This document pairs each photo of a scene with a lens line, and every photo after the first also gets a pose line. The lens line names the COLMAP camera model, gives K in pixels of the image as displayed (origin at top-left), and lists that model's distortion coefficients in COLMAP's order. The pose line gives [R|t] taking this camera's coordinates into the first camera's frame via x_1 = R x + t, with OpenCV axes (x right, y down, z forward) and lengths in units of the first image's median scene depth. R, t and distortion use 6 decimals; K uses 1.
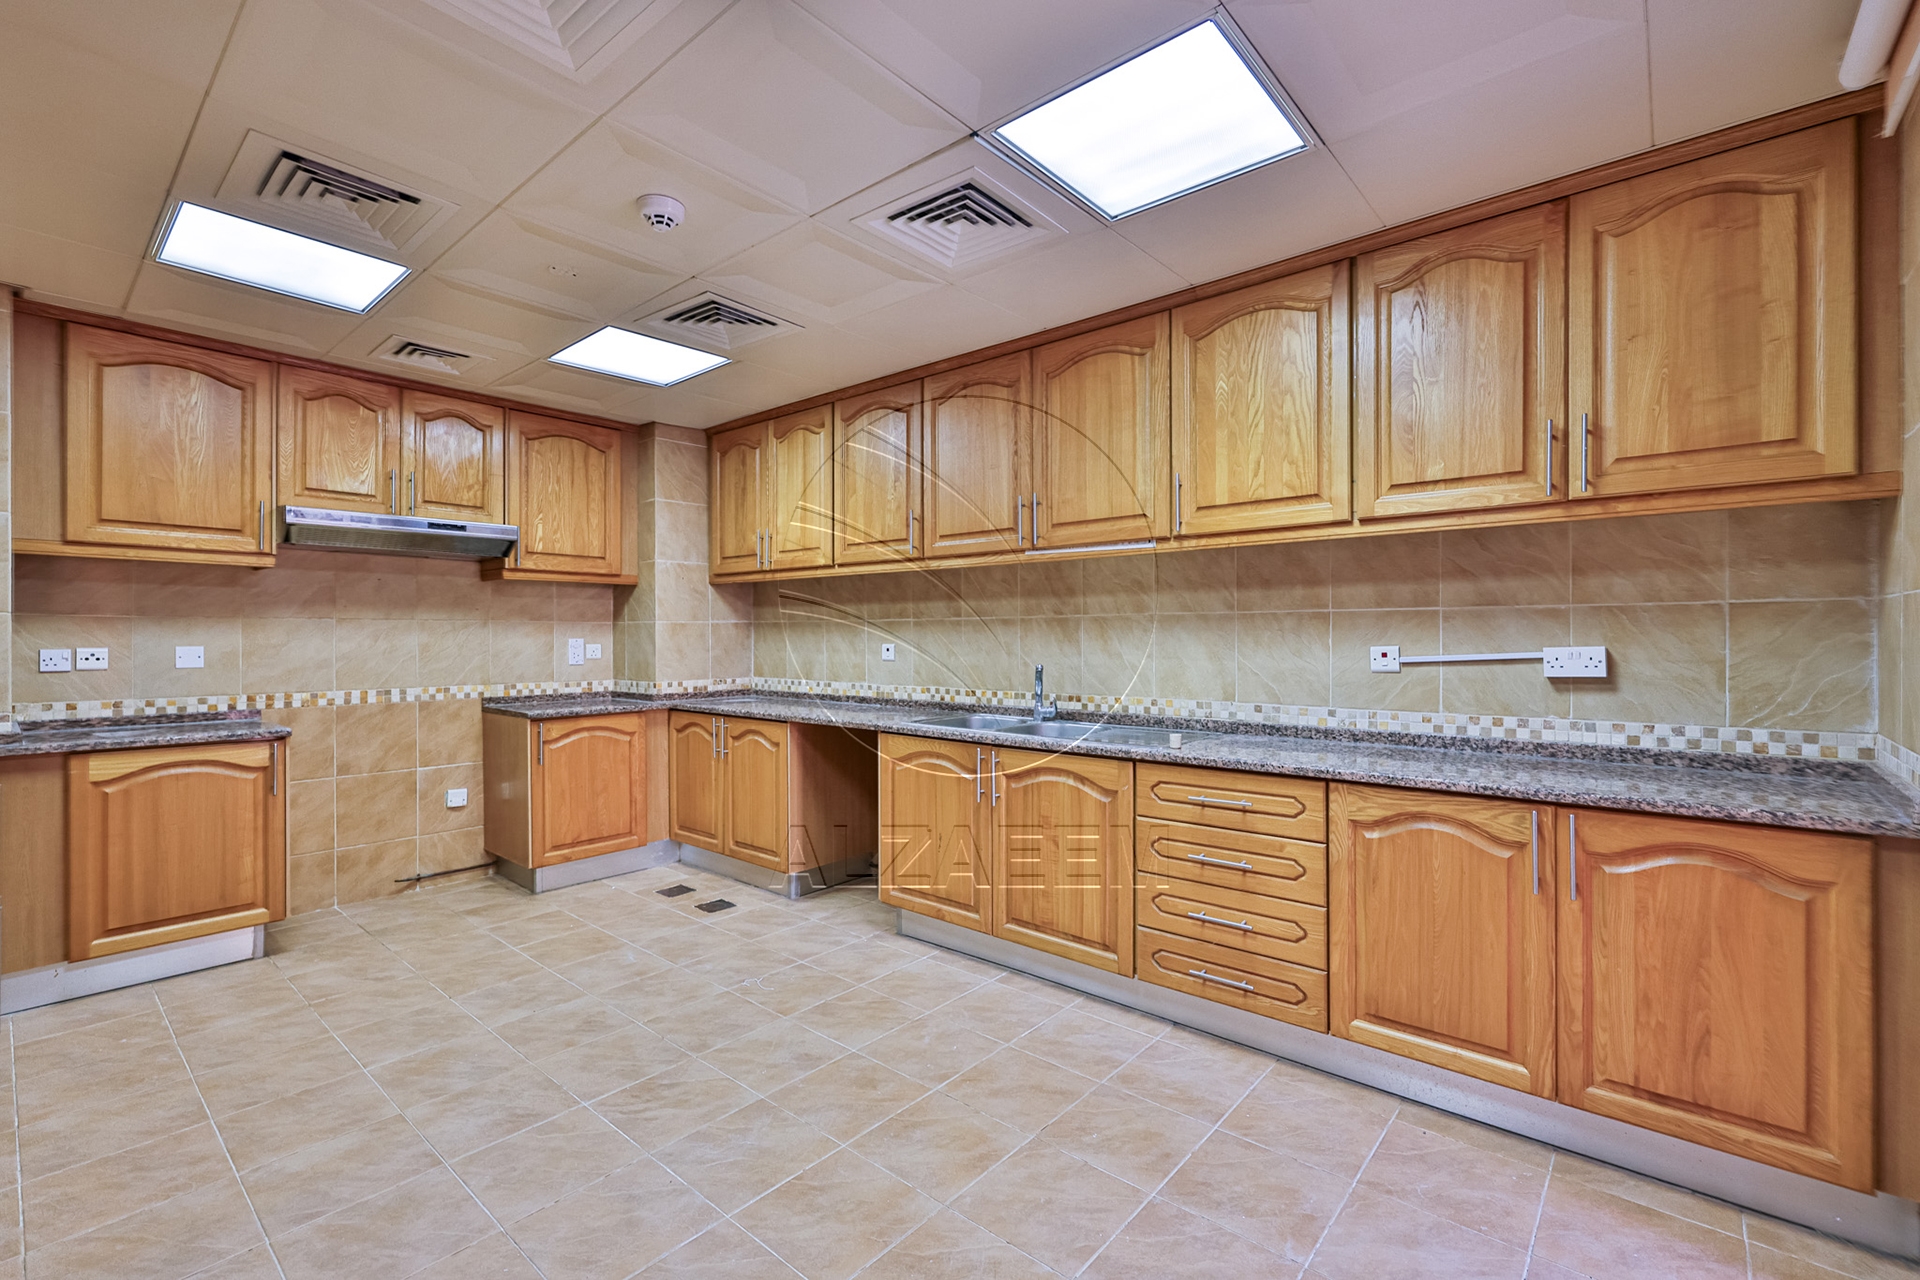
lens RADIAL K [[834.2, 0, 949.1], [0, 834.2, 634.3], [0, 0, 1]] dist [-0.000950, -0.000165]
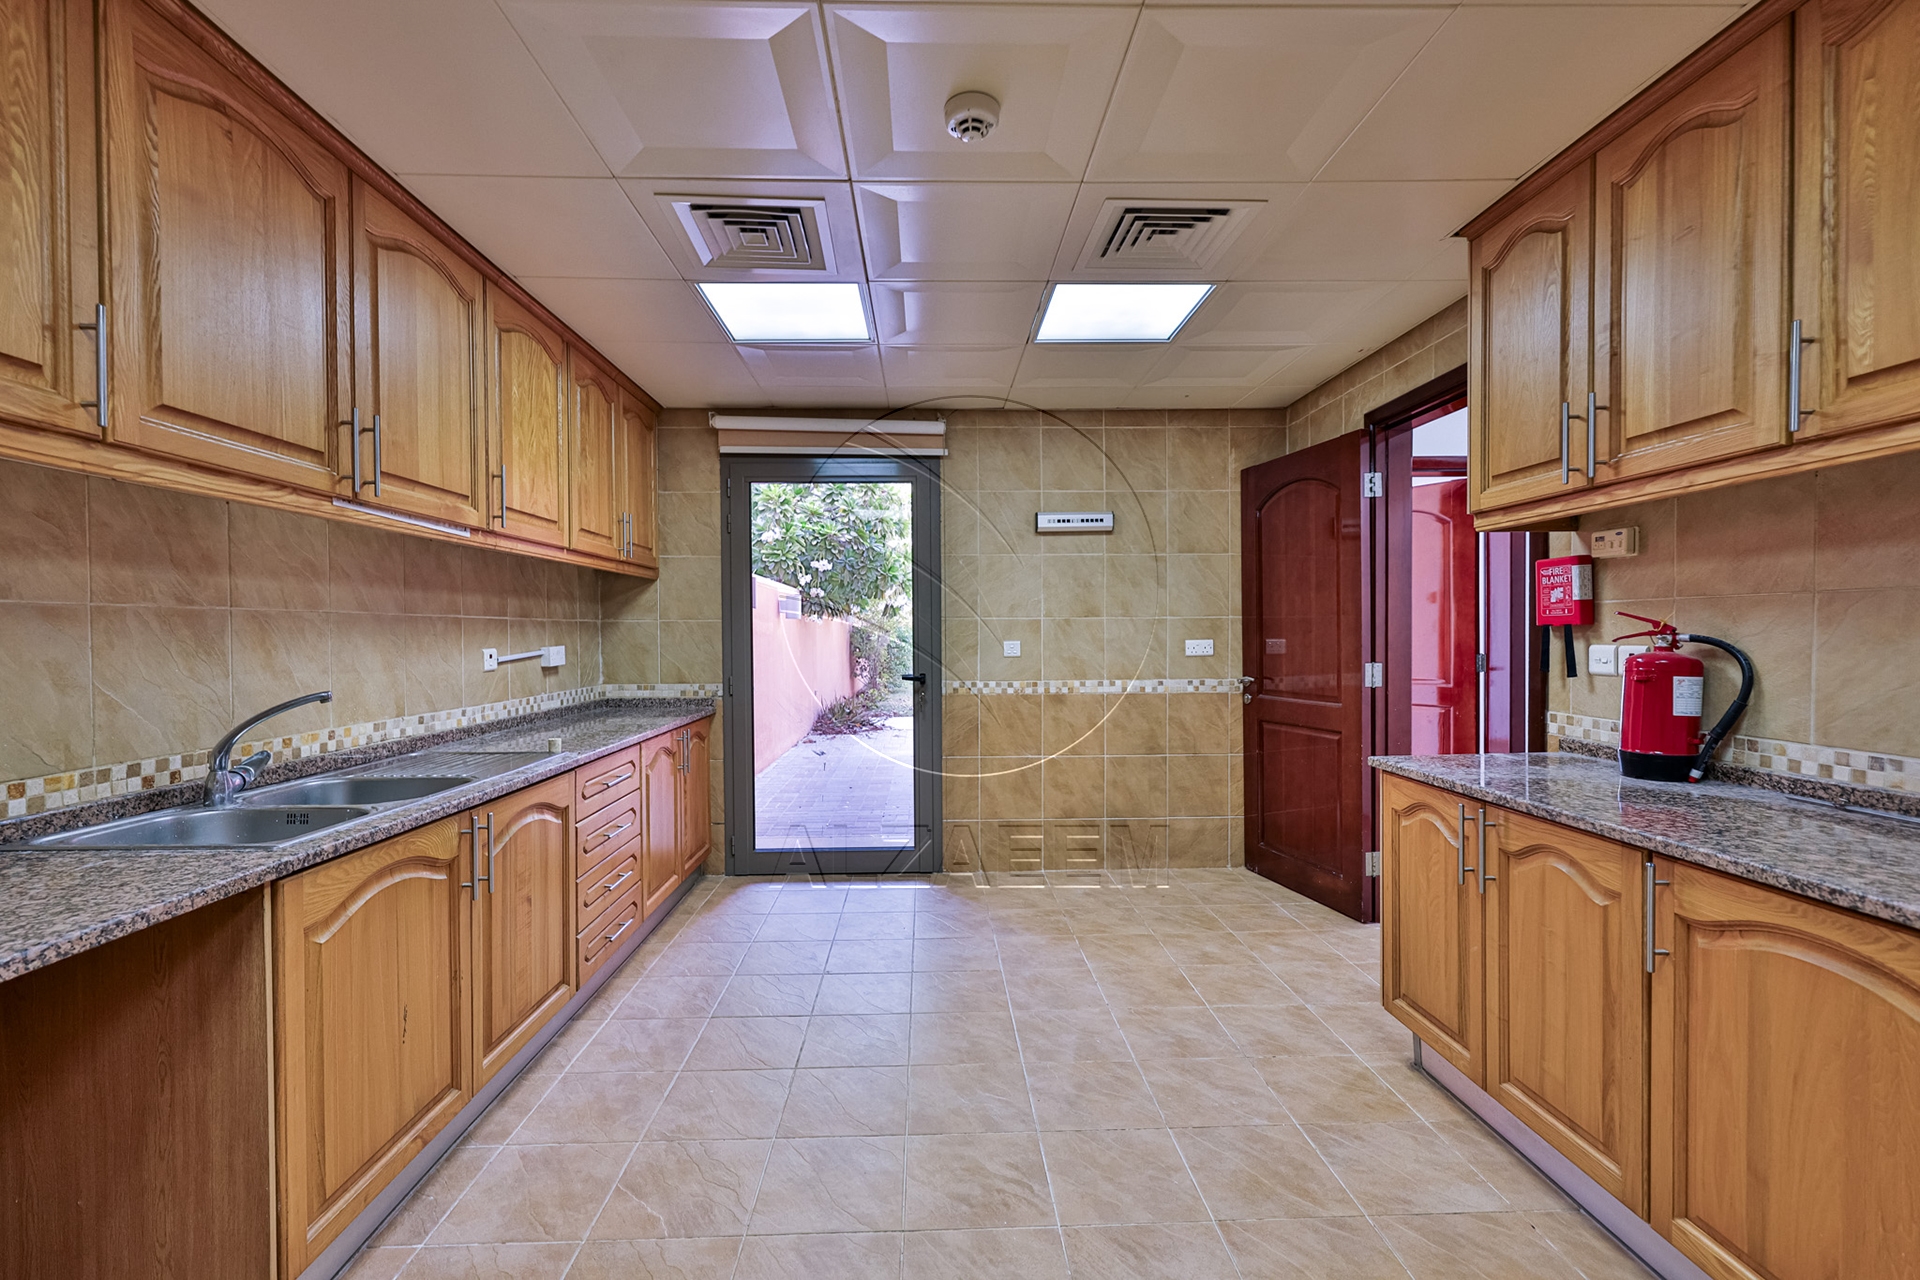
lens RADIAL K [[819.8, 0, 951.8], [0, 819.8, 647.8], [0, 0, 1]] dist [-0.000013, -0.000019]
pose [[-0.684301, -0.009785, 0.729134, -0.658962], [0.001817, 0.999884, 0.015124, -0.003095], [-0.729197, 0.011674, -0.684204, 1.135862]]
